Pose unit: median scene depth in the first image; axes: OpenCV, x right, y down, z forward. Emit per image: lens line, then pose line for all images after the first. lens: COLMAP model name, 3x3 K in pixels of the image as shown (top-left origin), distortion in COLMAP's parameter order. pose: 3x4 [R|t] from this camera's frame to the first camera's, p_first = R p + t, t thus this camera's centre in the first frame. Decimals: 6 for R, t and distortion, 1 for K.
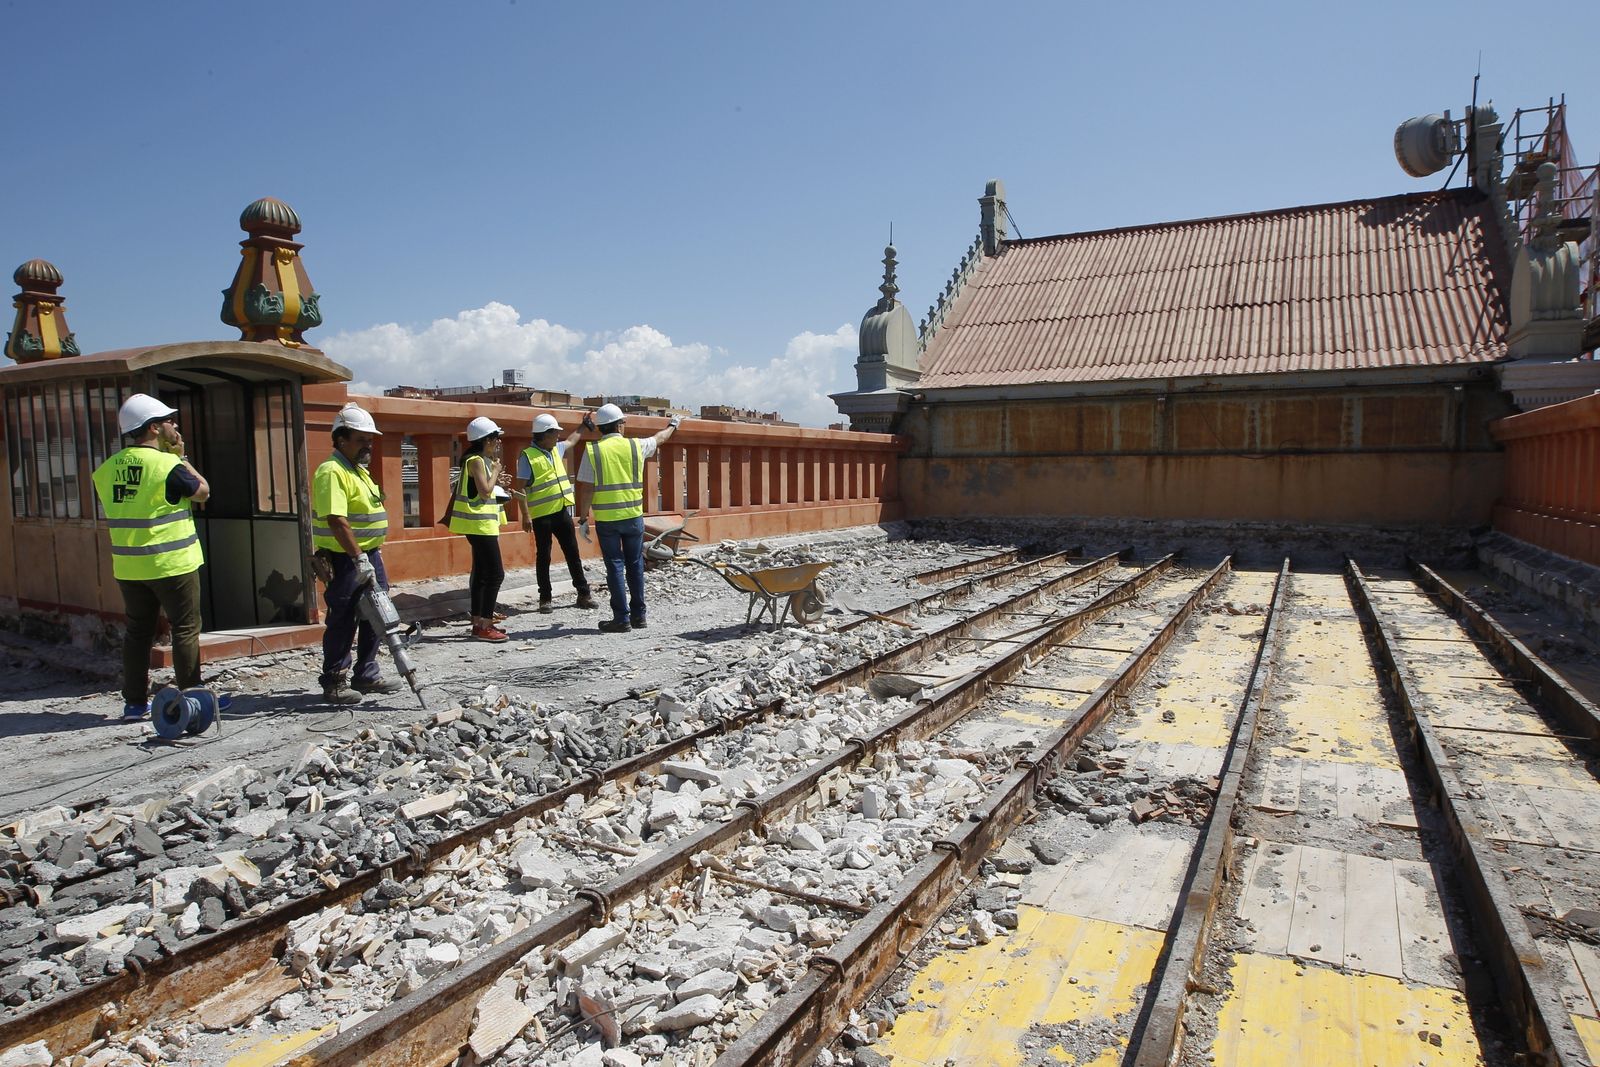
lens RADIAL K [[919.4, 0, 816.5], [0, 919.4, 543.0], [0, 0, 1]] dist [-0.059558, 0.021716]
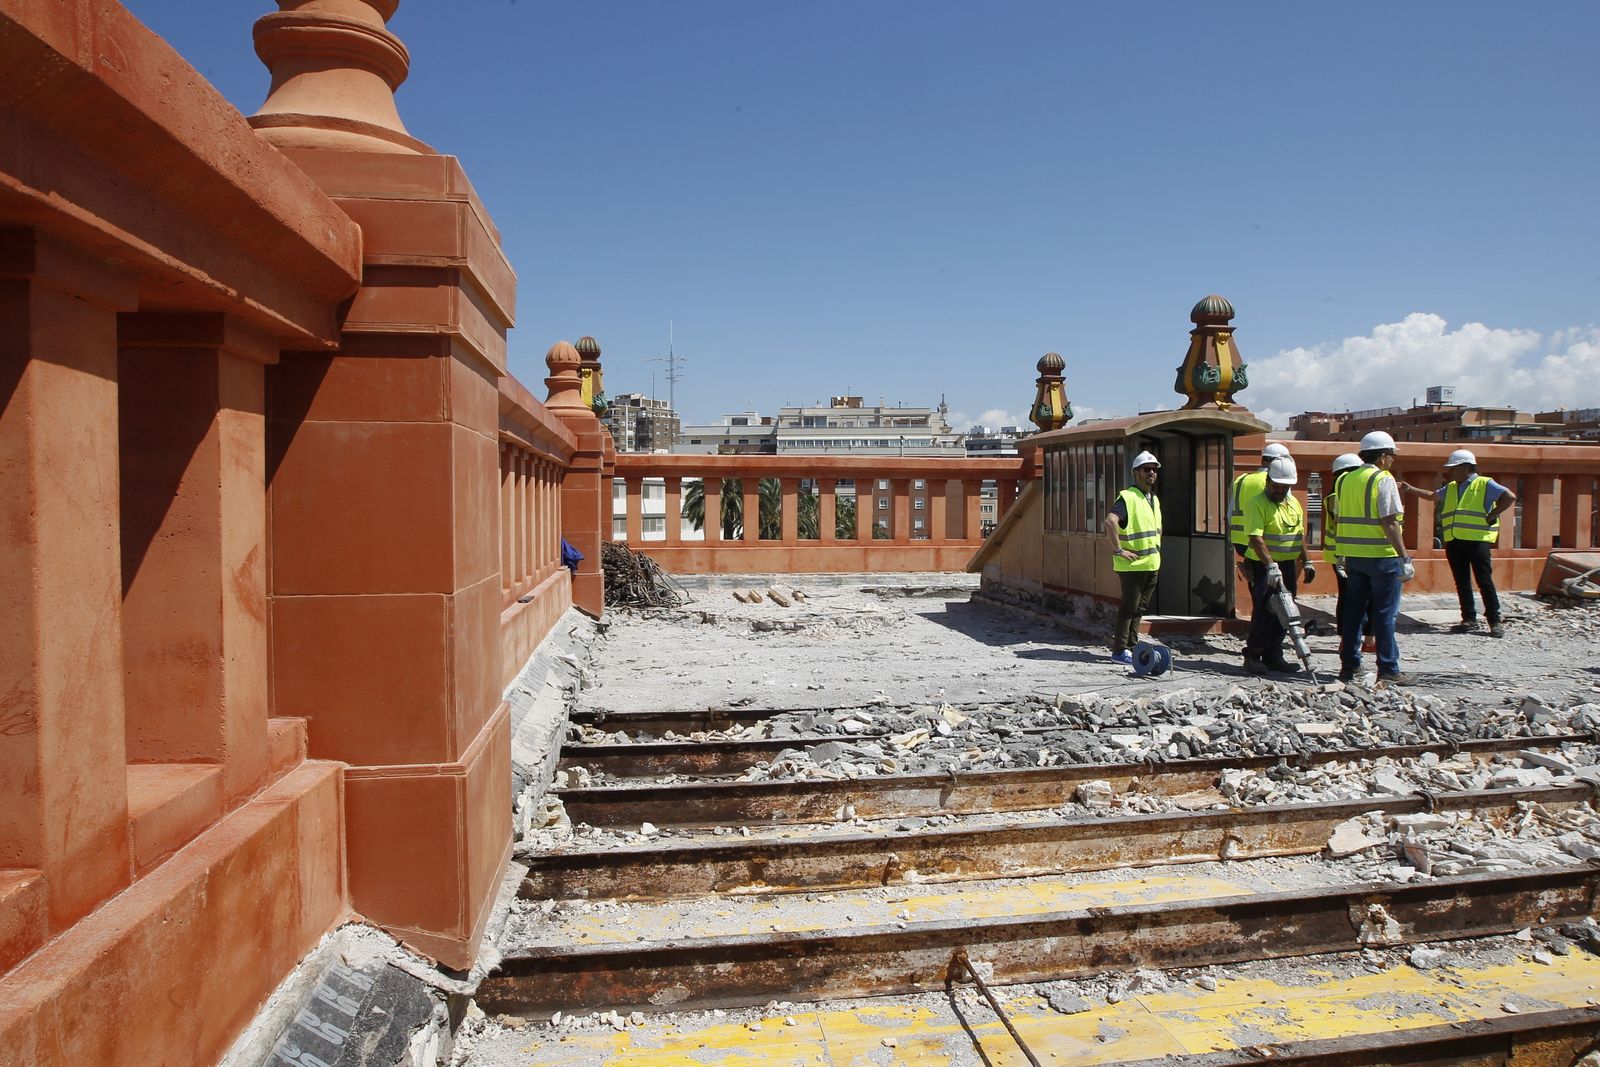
lens RADIAL K [[946.1, 0, 797.7], [0, 946.1, 526.2], [0, 0, 1]] dist [-0.064878, 0.031436]
pose [[0.601232, 0.025010, -0.798683, 0.185755], [-0.065031, 0.997726, -0.017711, 0.028039], [0.796424, 0.062587, 0.601491, -0.419802]]
